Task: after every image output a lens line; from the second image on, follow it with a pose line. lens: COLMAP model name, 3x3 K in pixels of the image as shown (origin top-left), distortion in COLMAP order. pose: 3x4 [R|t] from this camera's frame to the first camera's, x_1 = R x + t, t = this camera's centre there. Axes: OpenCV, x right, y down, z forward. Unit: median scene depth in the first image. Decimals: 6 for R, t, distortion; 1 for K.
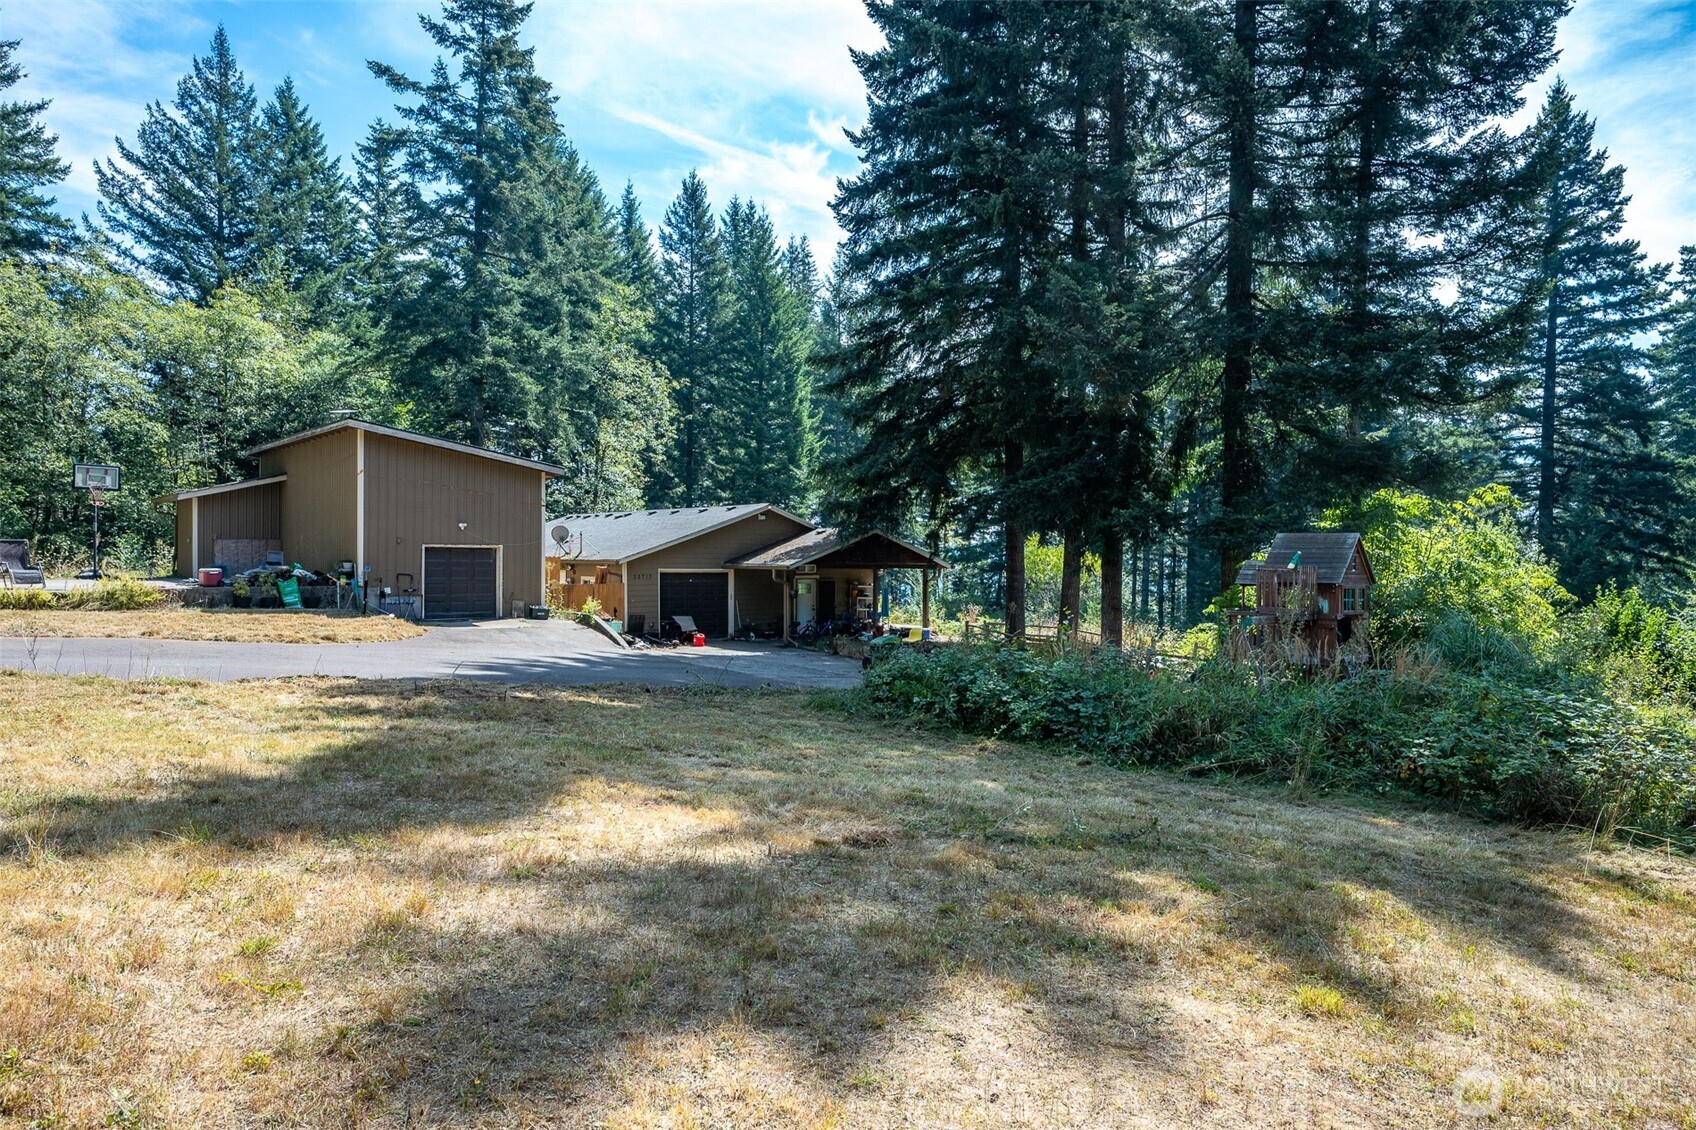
lens RADIAL K [[1036.0, 0, 848.6], [0, 1036.0, 538.3], [0, 0, 1]] dist [-0.006097, -0.001423]
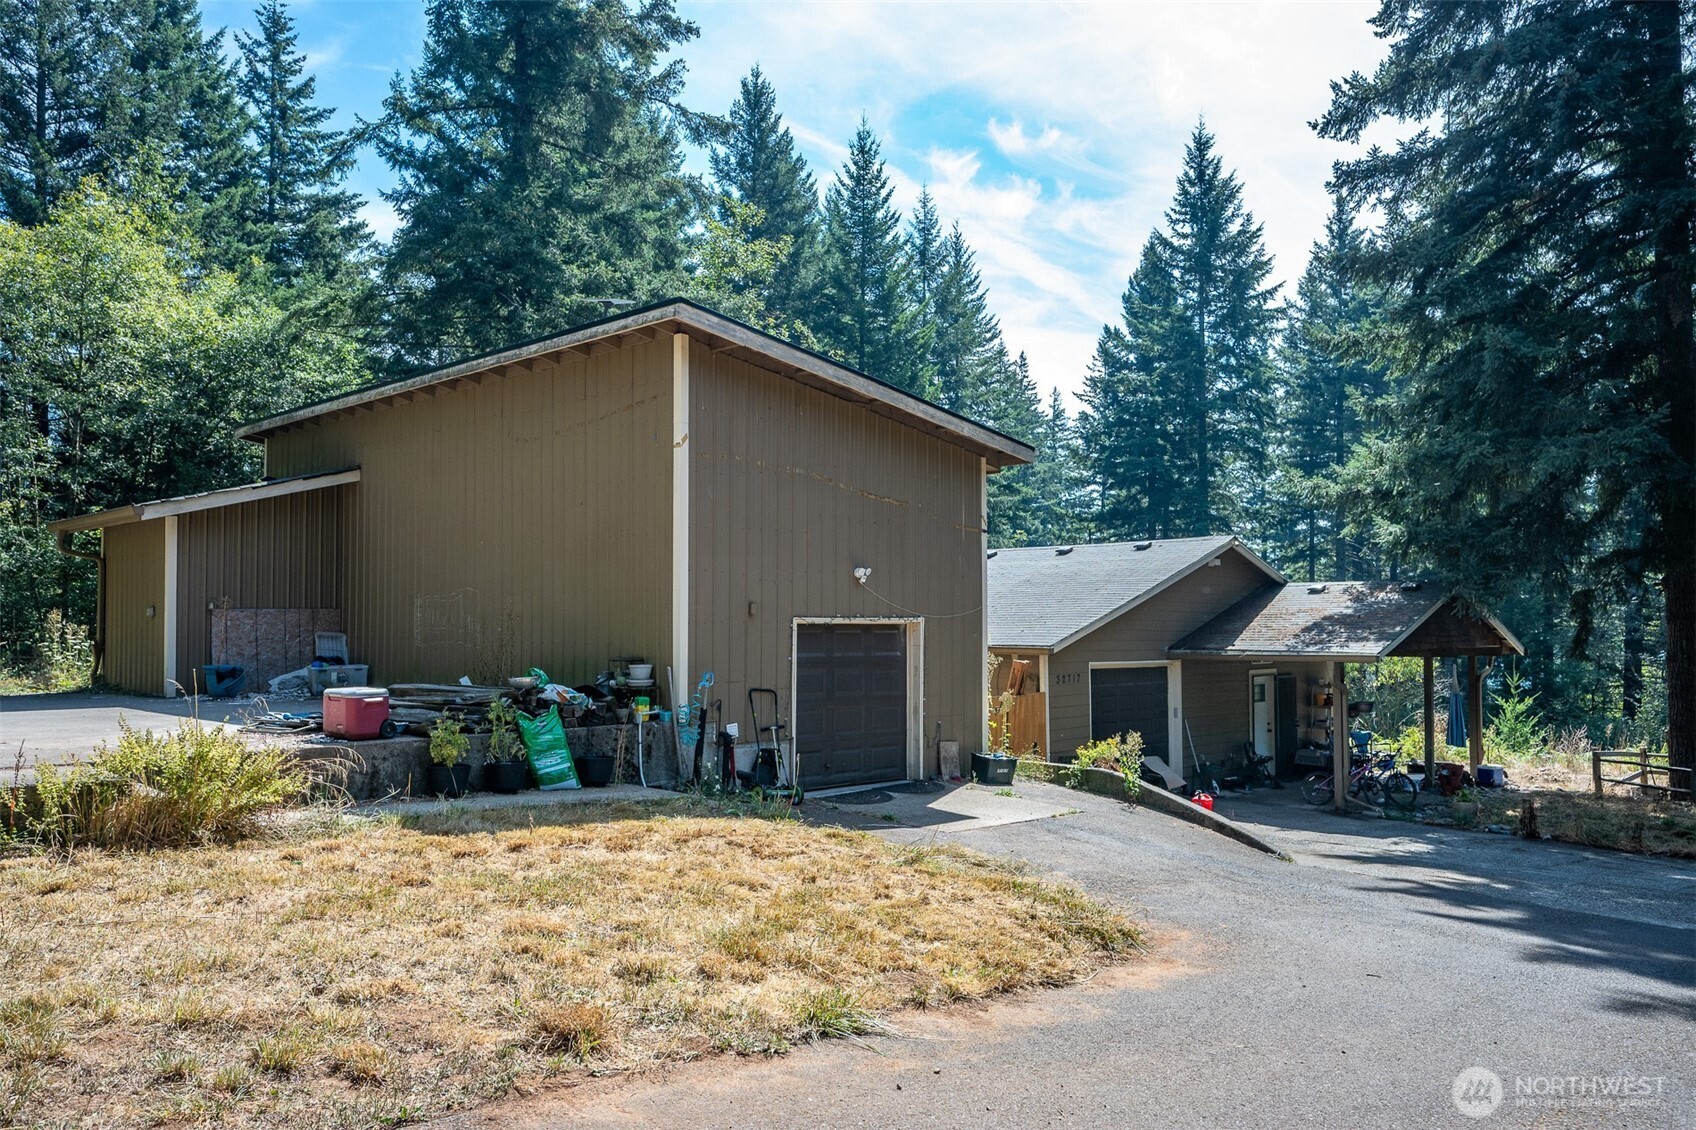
lens RADIAL K [[1259.7, 0, 848.0], [0, 1259.7, 565.0], [0, 0, 1]] dist [0.002551, 0.004863]
pose [[0.997386, -0.000657, 0.072249, -0.318785], [0.002692, 0.999602, -0.028072, -0.001004], [-0.072202, 0.028193, 0.996992, 0.361231]]
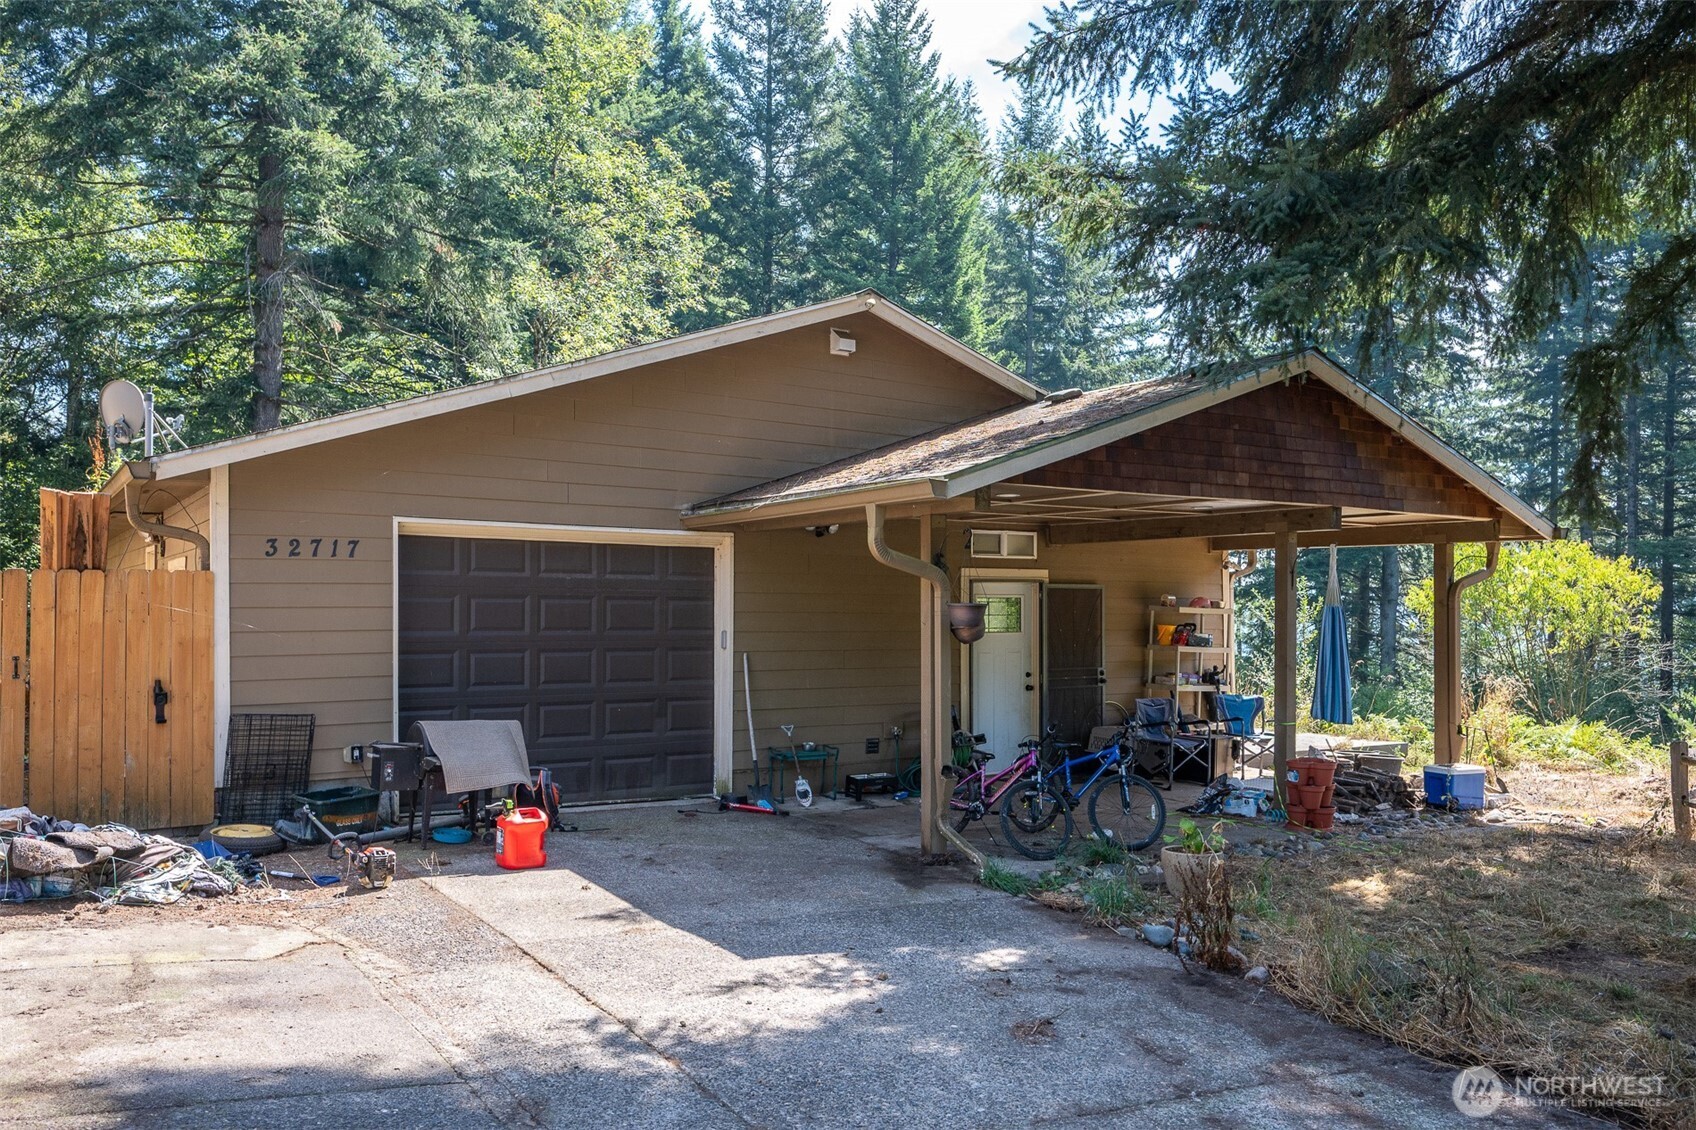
lens RADIAL K [[1307.4, 0, 848.0], [0, 1307.4, 565.0], [0, 0, 1]] dist [0.005631, 0.001396]
pose [[0.991292, -0.003611, -0.131636, -0.037824], [0.001624, 0.999883, -0.015202, 0.041852], [0.131675, 0.014856, 0.991182, 0.663664]]
